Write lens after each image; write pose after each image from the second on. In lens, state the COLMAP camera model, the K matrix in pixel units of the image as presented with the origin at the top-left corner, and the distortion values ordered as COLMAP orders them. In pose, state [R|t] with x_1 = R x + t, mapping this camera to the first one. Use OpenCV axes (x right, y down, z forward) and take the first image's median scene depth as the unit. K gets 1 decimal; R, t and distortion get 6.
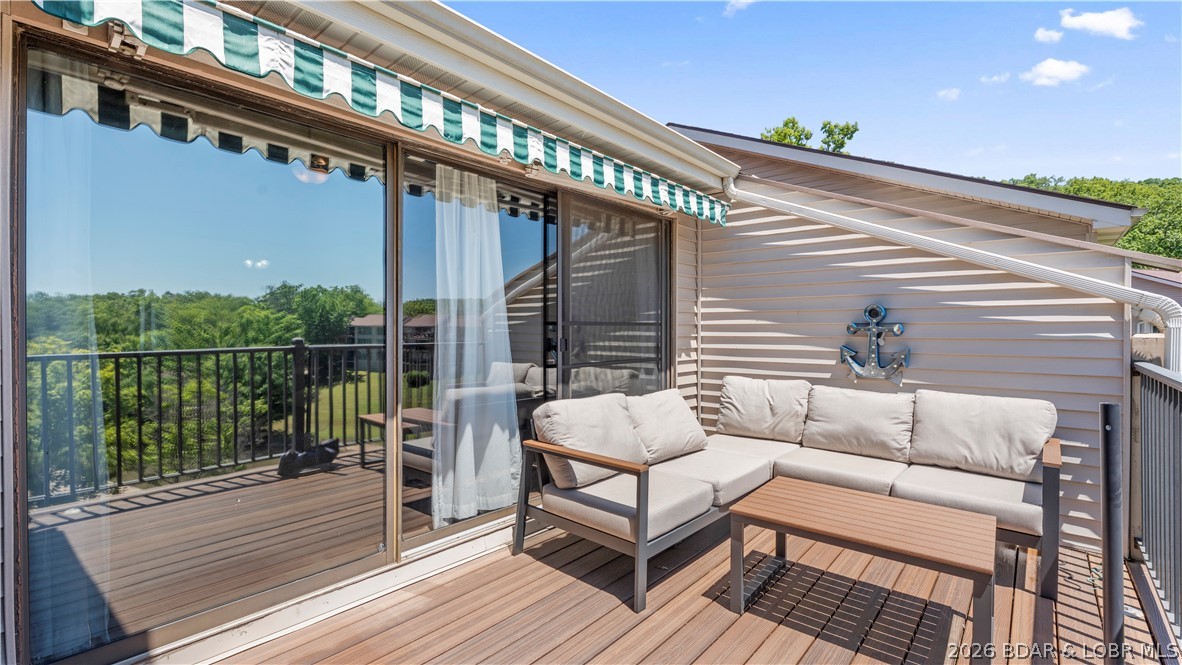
lens RADIAL K [[526.2, 0, 588.5], [0, 526.2, 330.1], [0, 0, 1]] dist [-0.000296, 0.000004]
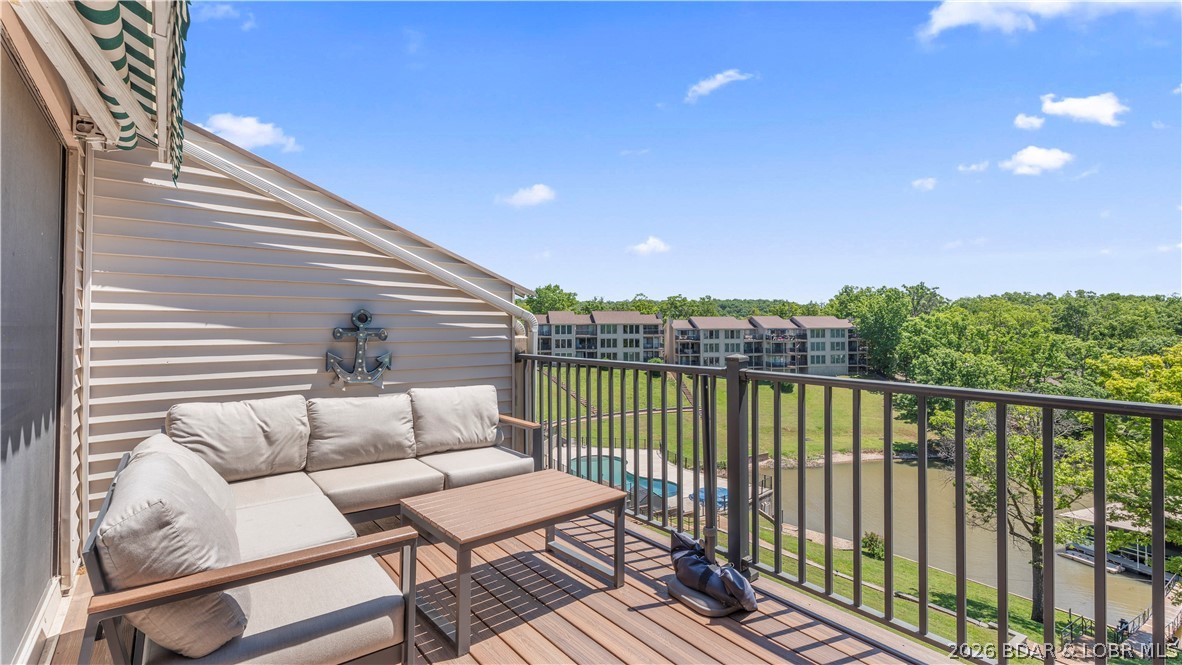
lens RADIAL K [[526.2, 0, 588.5], [0, 526.2, 330.1], [0, 0, 1]] dist [-0.000296, 0.000004]
pose [[0.185268, -0.002875, 0.982684, -0.362203], [0.005904, 0.999981, 0.001812, -0.009155], [-0.982670, 0.005466, 0.185281, 0.405463]]
